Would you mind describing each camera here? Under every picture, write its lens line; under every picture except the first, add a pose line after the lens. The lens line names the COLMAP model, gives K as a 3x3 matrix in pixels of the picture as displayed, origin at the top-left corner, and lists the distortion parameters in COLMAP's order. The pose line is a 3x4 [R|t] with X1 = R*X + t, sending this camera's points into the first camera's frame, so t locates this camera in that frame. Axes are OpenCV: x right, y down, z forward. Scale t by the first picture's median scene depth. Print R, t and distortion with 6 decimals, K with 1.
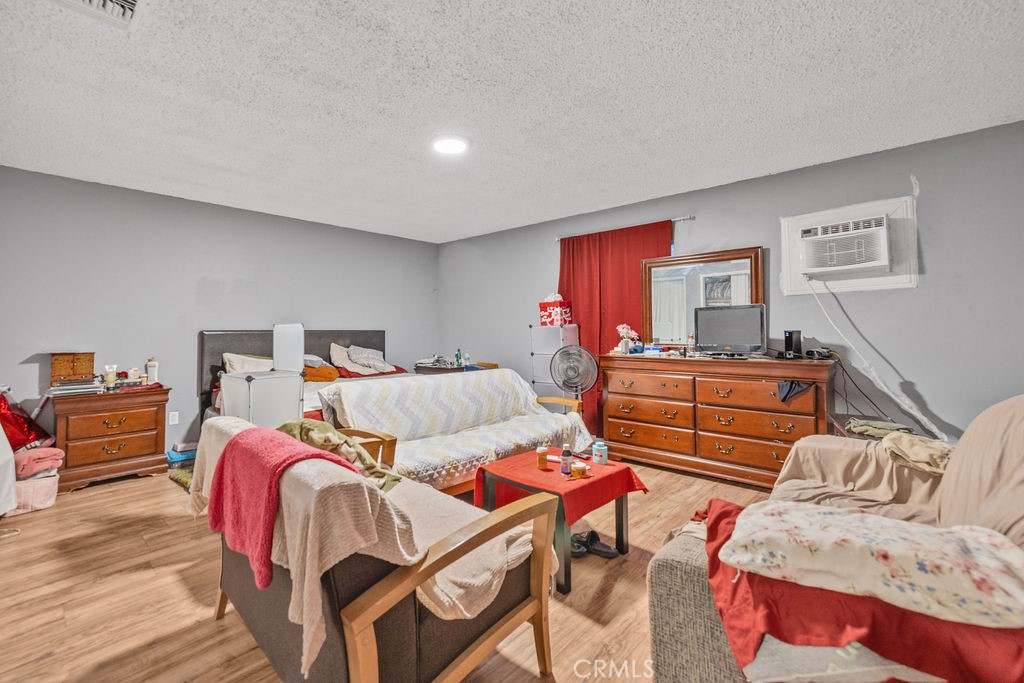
lens RADIAL K [[429.8, 0, 504.6], [0, 429.8, 334.2], [0, 0, 1]] dist [0.000518, 0.000143]
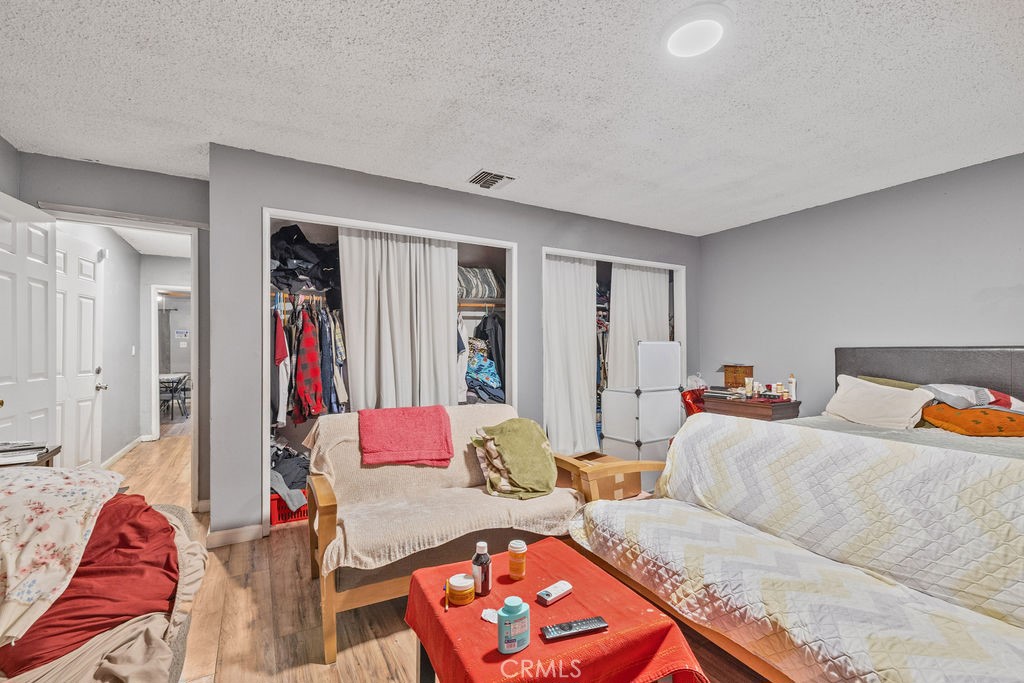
lens RADIAL K [[429.8, 0, 504.6], [0, 429.8, 334.2], [0, 0, 1]] dist [0.000518, 0.000143]
pose [[-0.300555, -0.029431, -0.953310, 0.597773], [0.001401, 0.999509, -0.031299, -0.016811], [0.953764, -0.010743, -0.300366, 0.999487]]
